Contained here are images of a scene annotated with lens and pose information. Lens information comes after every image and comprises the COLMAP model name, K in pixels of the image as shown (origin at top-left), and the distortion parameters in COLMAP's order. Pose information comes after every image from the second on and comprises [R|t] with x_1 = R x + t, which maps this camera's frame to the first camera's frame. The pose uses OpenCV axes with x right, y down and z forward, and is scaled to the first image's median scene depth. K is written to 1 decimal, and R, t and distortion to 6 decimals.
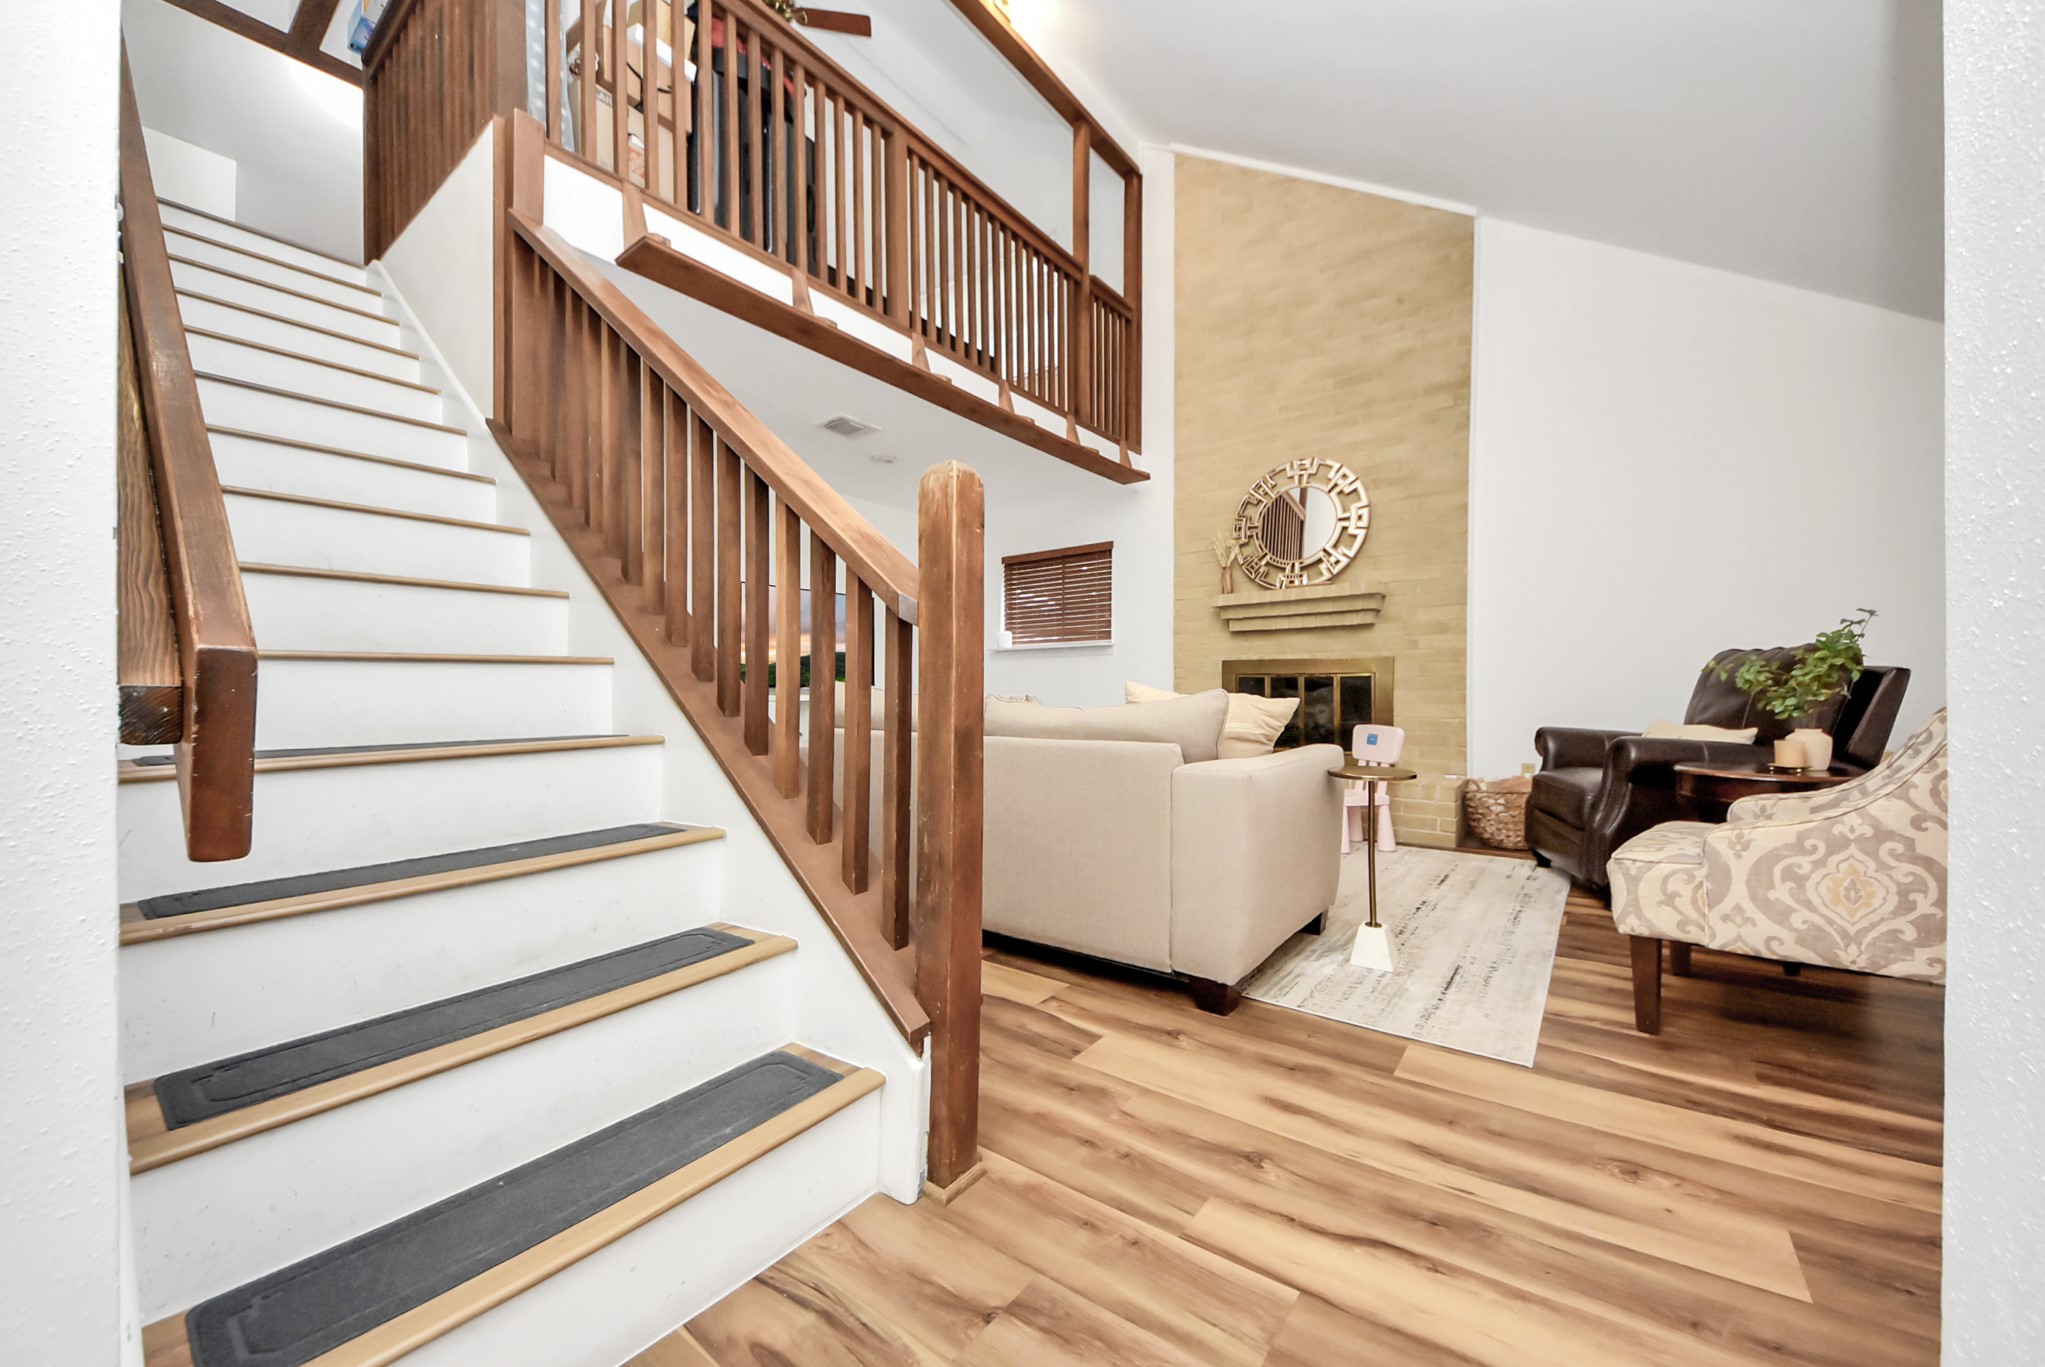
lens RADIAL K [[744.9, 0, 1036.6], [0, 744.9, 694.1], [0, 0, 1]] dist [-0.050112, -0.001521]
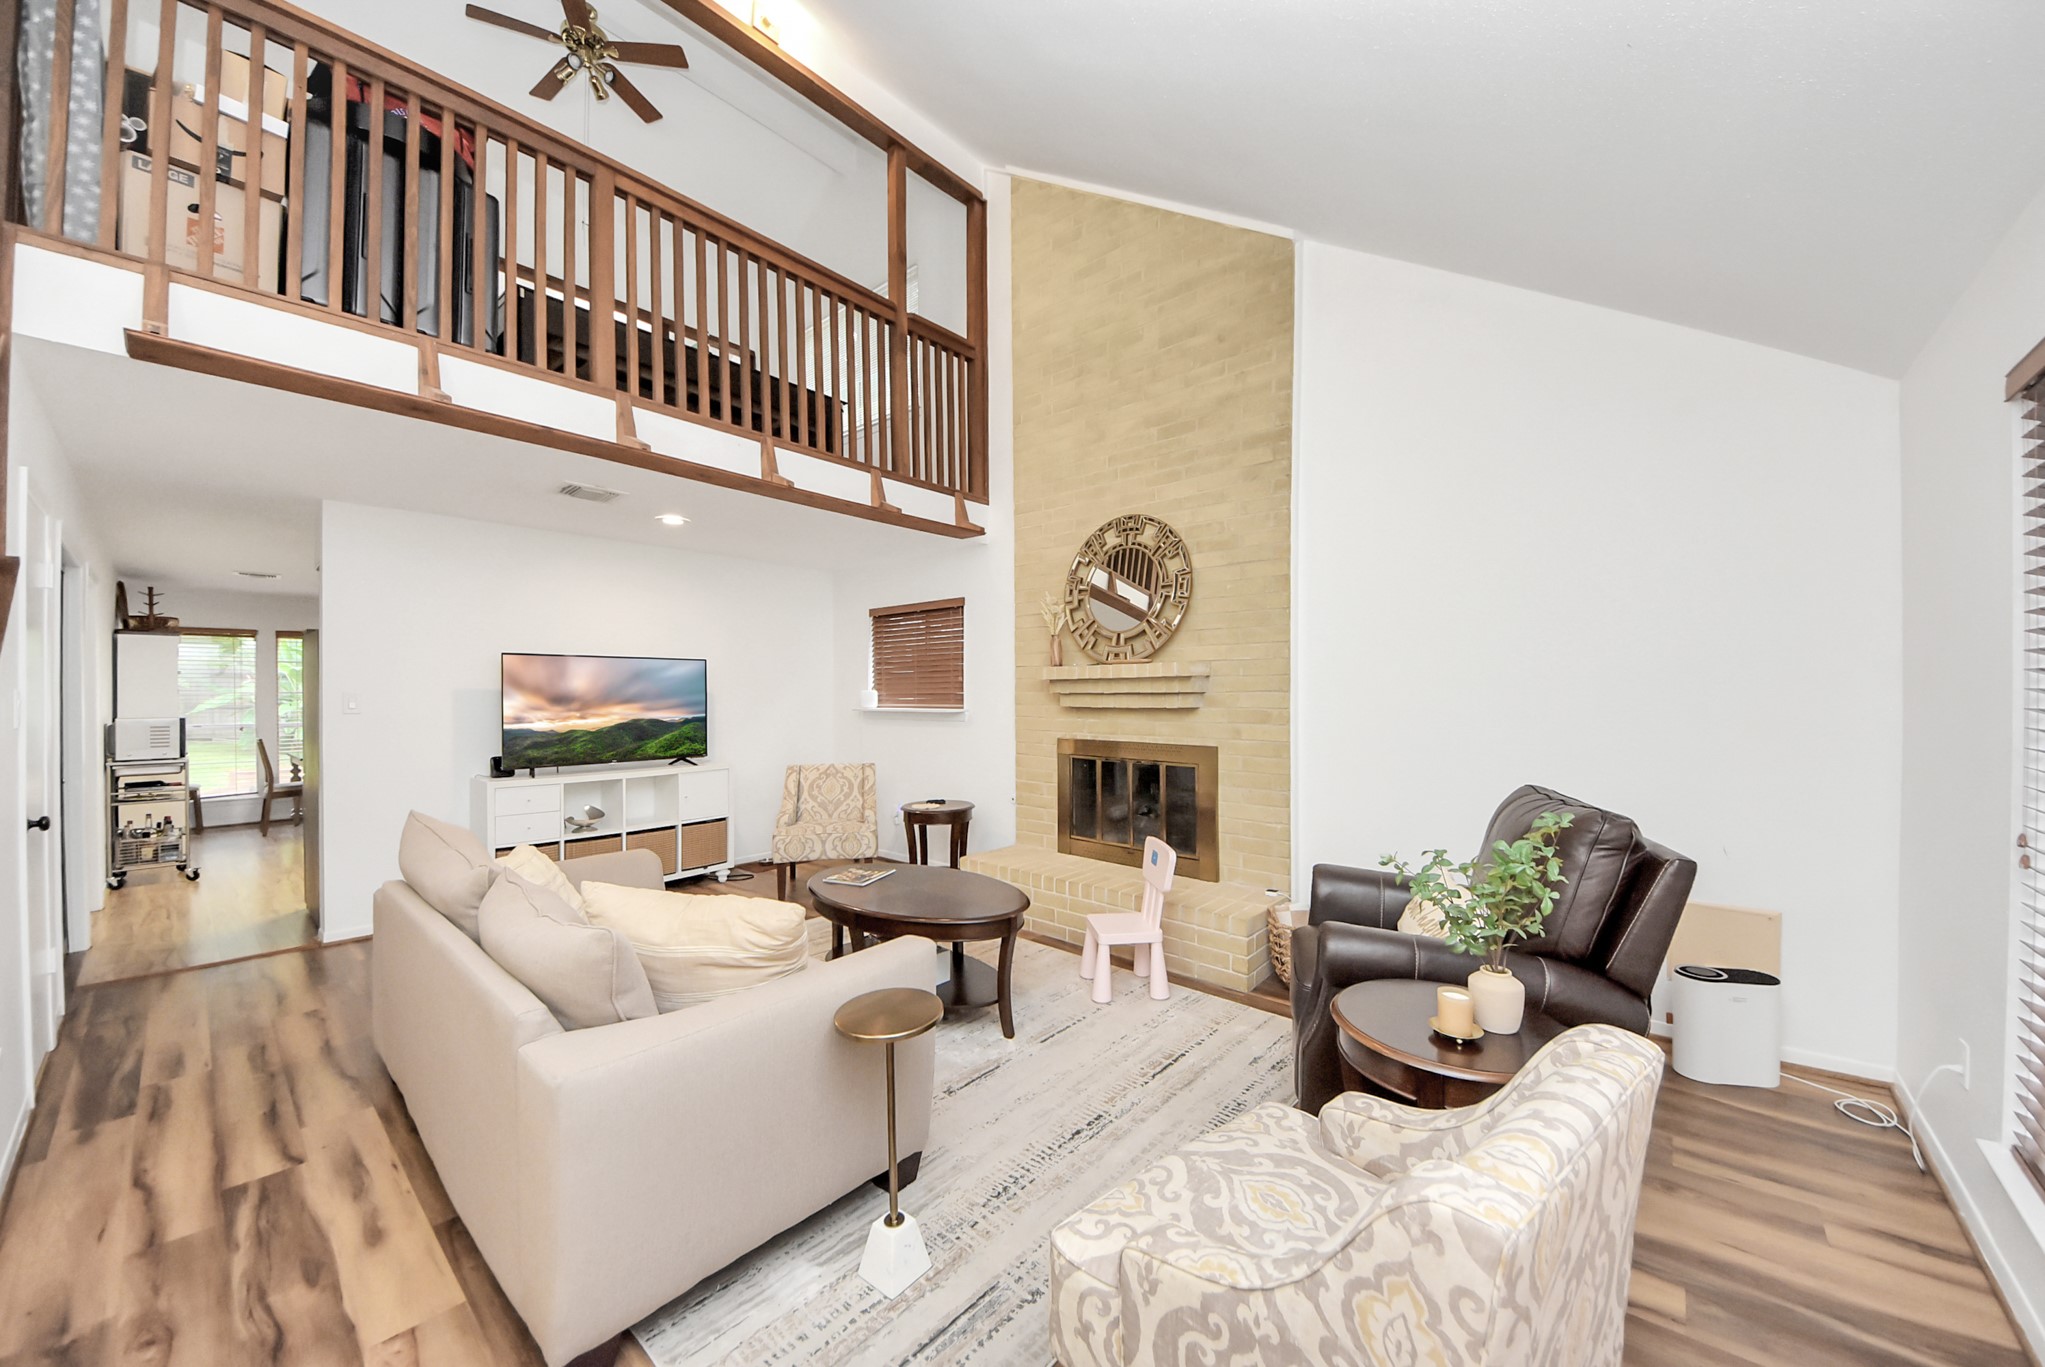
lens RADIAL K [[744.9, 0, 1022.6], [0, 744.9, 704.4], [0, 0, 1]] dist [-0.050112, -0.001521]
pose [[0.999748, -0.001609, -0.022371, 0.263316], [0.001426, 0.999965, -0.008189, -0.090238], [0.022384, 0.008155, 0.999716, 0.110671]]
